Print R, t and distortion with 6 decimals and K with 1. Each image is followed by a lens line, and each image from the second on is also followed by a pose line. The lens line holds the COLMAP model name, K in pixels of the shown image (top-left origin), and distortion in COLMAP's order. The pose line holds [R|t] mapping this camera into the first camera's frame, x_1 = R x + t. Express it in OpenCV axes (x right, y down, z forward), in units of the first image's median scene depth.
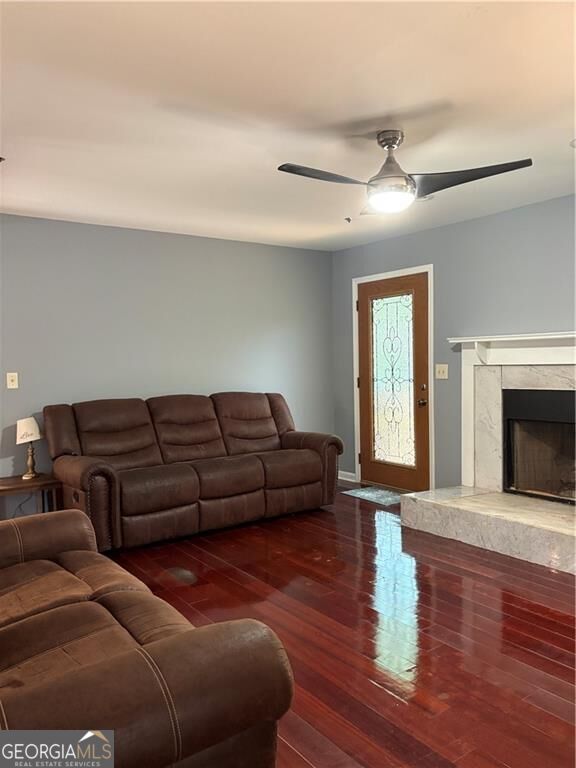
lens RADIAL K [[592.5, 0, 291.5], [0, 592.5, 387.2], [0, 0, 1]] dist [0.032215, -0.006937]
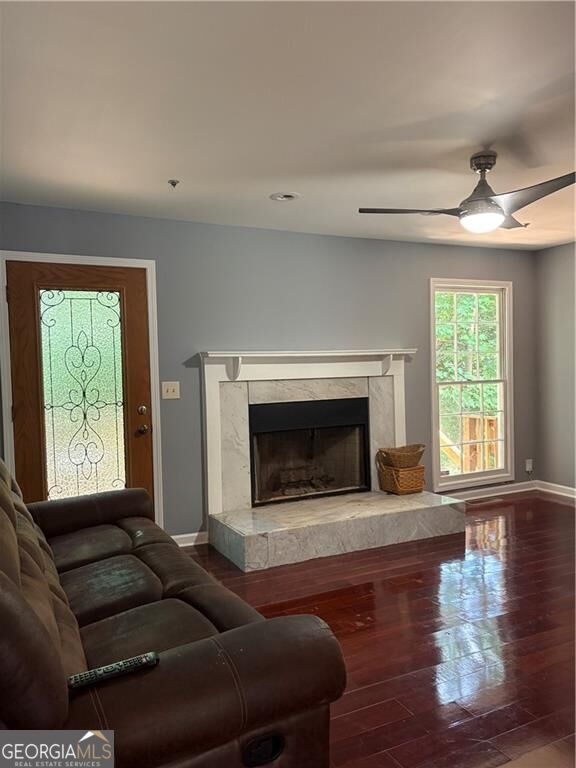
lens RADIAL K [[592.5, 0, 290.2], [0, 592.5, 378.8], [0, 0, 1]] dist [0.032215, -0.006937]
pose [[0.153437, -0.012857, 0.988075, -0.612443], [0.055500, 0.998449, 0.004374, -0.040131], [-0.986599, 0.054167, 0.153912, 0.768260]]
